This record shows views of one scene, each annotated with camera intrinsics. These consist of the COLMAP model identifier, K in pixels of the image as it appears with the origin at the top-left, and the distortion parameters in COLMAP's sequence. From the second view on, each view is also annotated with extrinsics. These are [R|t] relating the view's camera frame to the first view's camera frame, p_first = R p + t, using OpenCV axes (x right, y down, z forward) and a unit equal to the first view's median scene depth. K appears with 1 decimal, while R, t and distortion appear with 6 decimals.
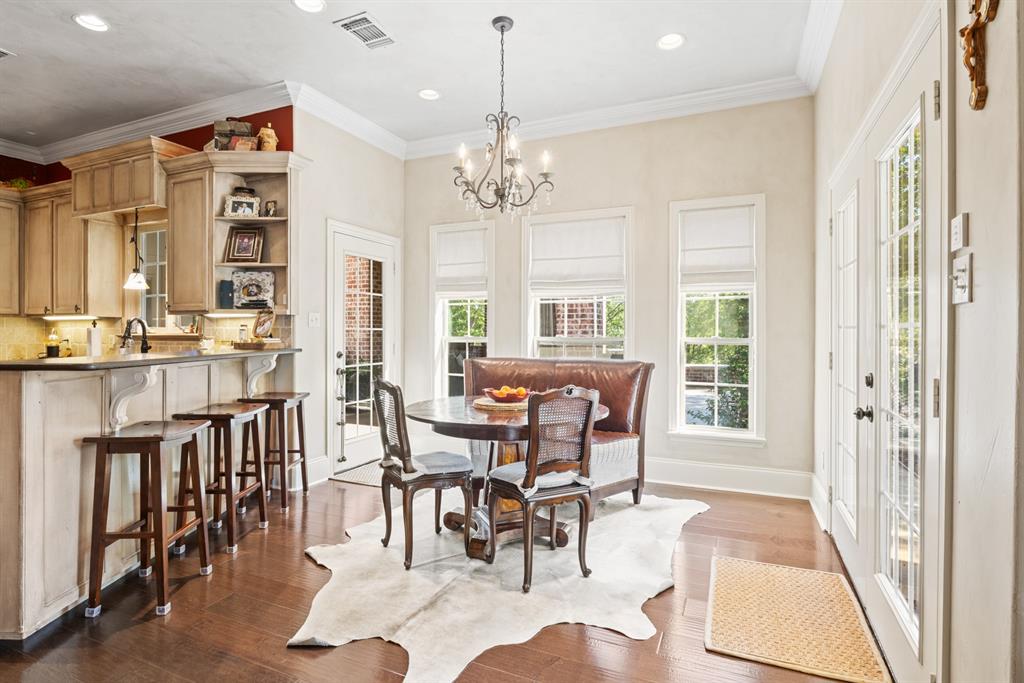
lens RADIAL K [[524.7, 0, 512.3], [0, 524.7, 334.2], [0, 0, 1]] dist [-0.001419, 0.000112]
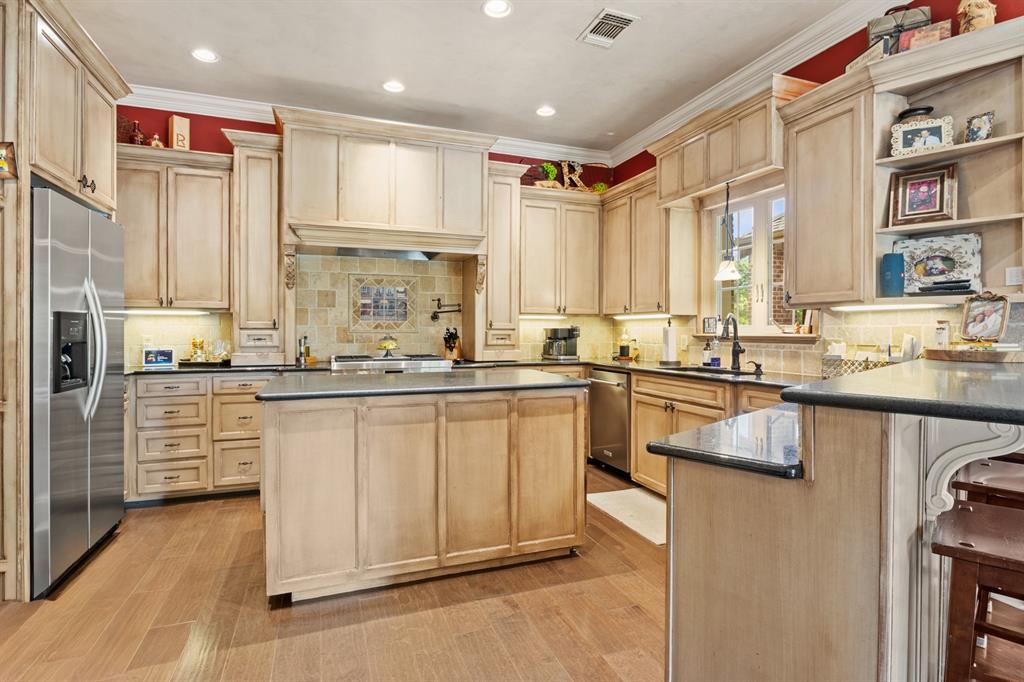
lens RADIAL K [[520.4, 0, 513.5], [0, 520.4, 334.9], [0, 0, 1]] dist [-0.006826, 0.000172]
pose [[0.703628, 0.004614, -0.710553, -0.410666], [-0.001770, 0.999987, 0.004740, -0.003004], [0.710566, -0.002077, 0.703628, 0.199480]]
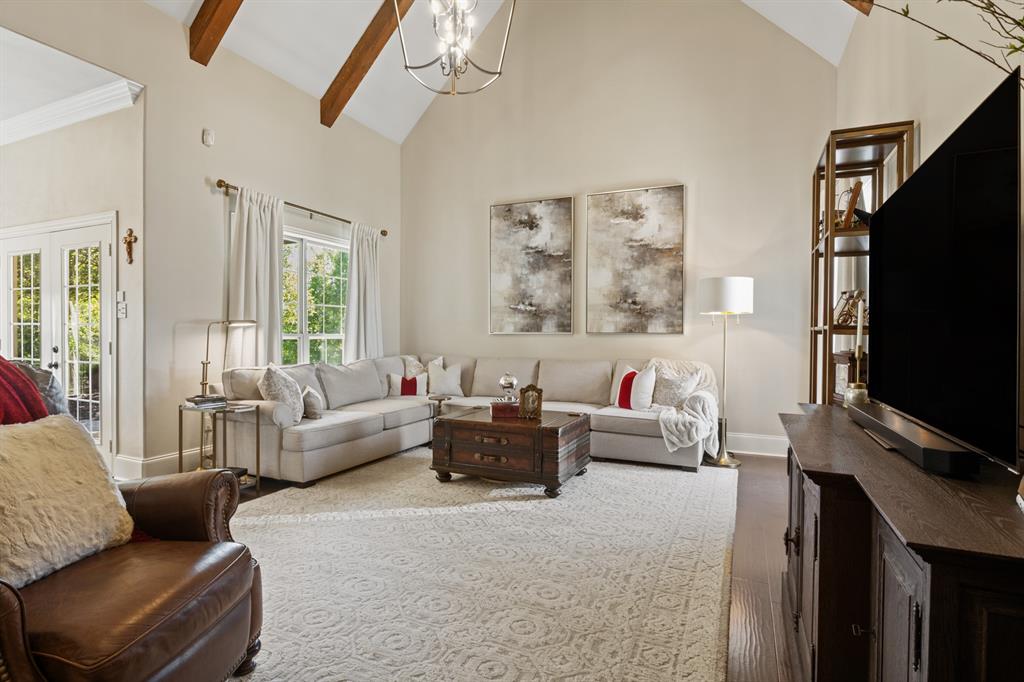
lens RADIAL K [[506.0, 0, 512.0], [0, 506.0, 341.0], [0, 0, 1]] dist [-0.001290, -0.000186]
pose [[0.009231, -0.018263, 0.999791, -0.727528], [-0.001045, 0.999832, 0.018273, 0.007629], [-0.999957, -0.001213, 0.009211, -0.468158]]
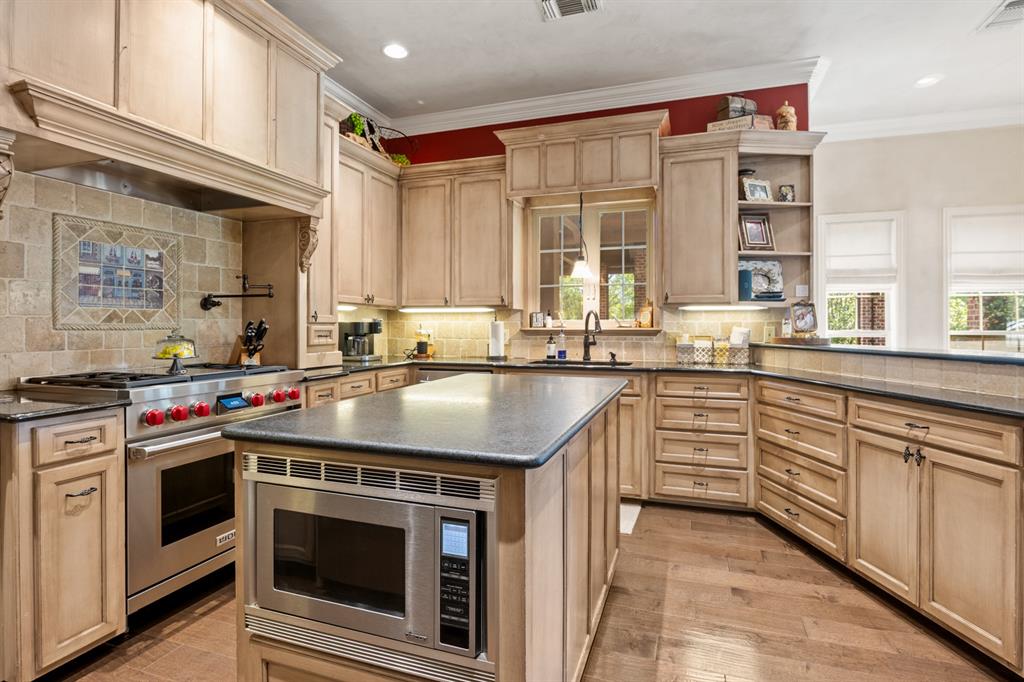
lens RADIAL K [[521.9, 0, 516.5], [0, 521.9, 329.2], [0, 0, 1]] dist [-0.009755, 0.000394]
pose [[0.995526, -0.002159, 0.094458, -1.013950], [0.001650, 0.999984, 0.005464, -0.004527], [-0.094469, -0.005283, 0.995514, 0.126073]]
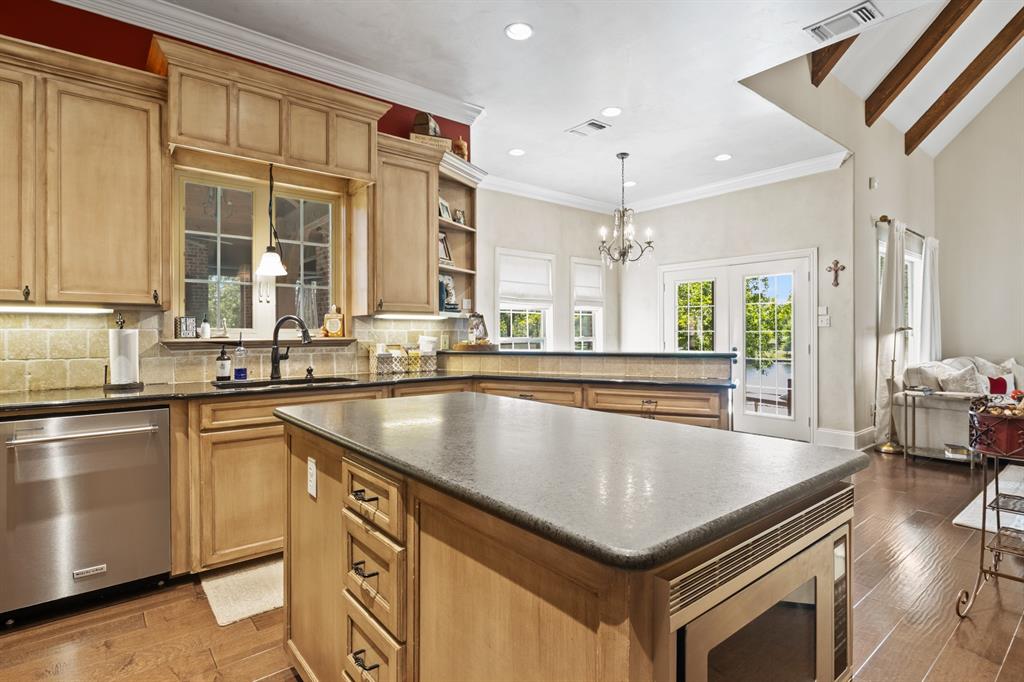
lens RADIAL K [[520.4, 0, 513.5], [0, 520.4, 334.9], [0, 0, 1]] dist [-0.006826, 0.000172]
pose [[0.440462, -0.006505, 0.897748, -1.335890], [0.005942, 0.999973, 0.004331, -0.007376], [-0.897752, 0.003427, 0.440489, 0.440452]]
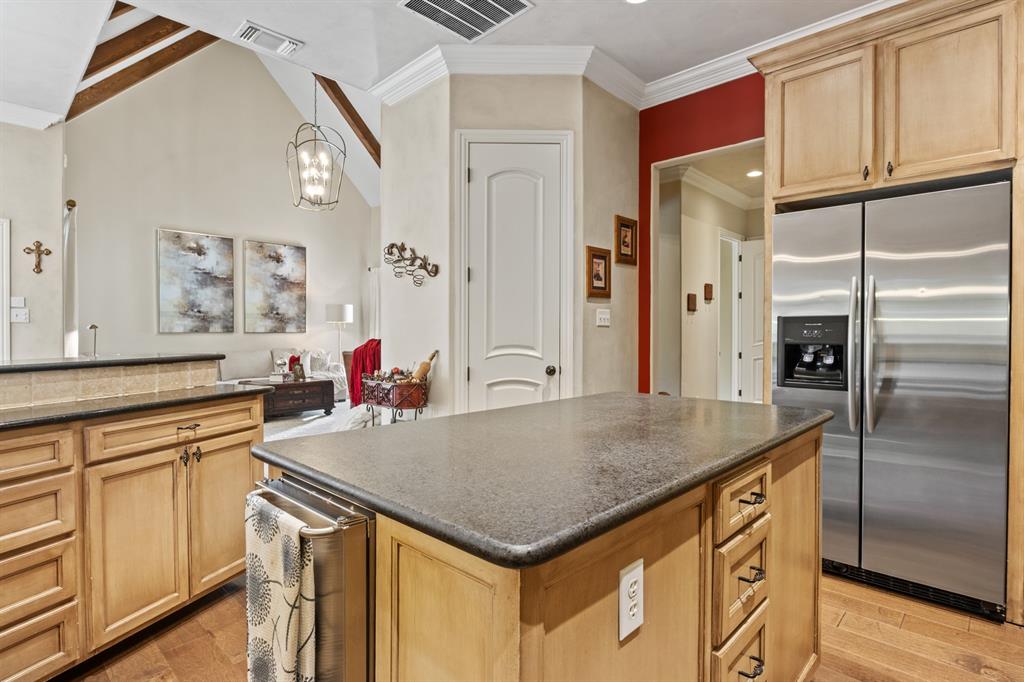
lens RADIAL K [[520.4, 0, 513.5], [0, 520.4, 334.9], [0, 0, 1]] dist [-0.006826, 0.000172]
pose [[-0.944279, -0.005677, 0.329097, -1.063041], [-0.002005, 0.999932, 0.011496, -0.007066], [-0.329140, 0.010196, -0.944226, 0.986359]]
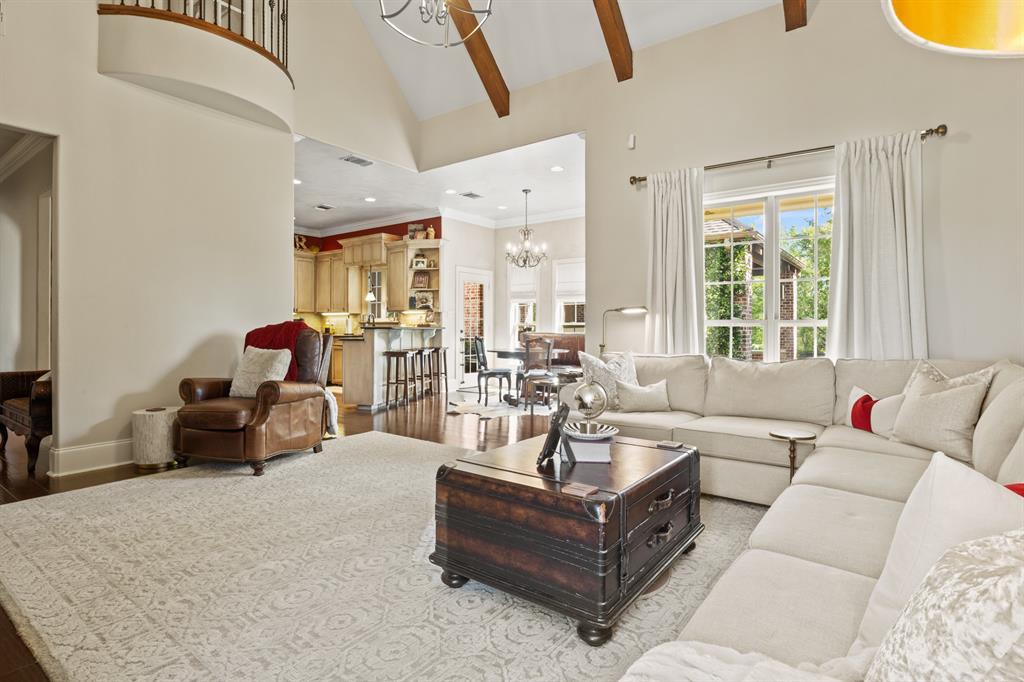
lens RADIAL K [[521.9, 0, 516.5], [0, 521.9, 329.2], [0, 0, 1]] dist [-0.009755, 0.000394]
pose [[0.977585, 0.001332, -0.210535, 0.343438], [-0.001318, 0.999999, 0.000208, 0.033189], [0.210535, 0.000074, 0.977586, -1.051827]]
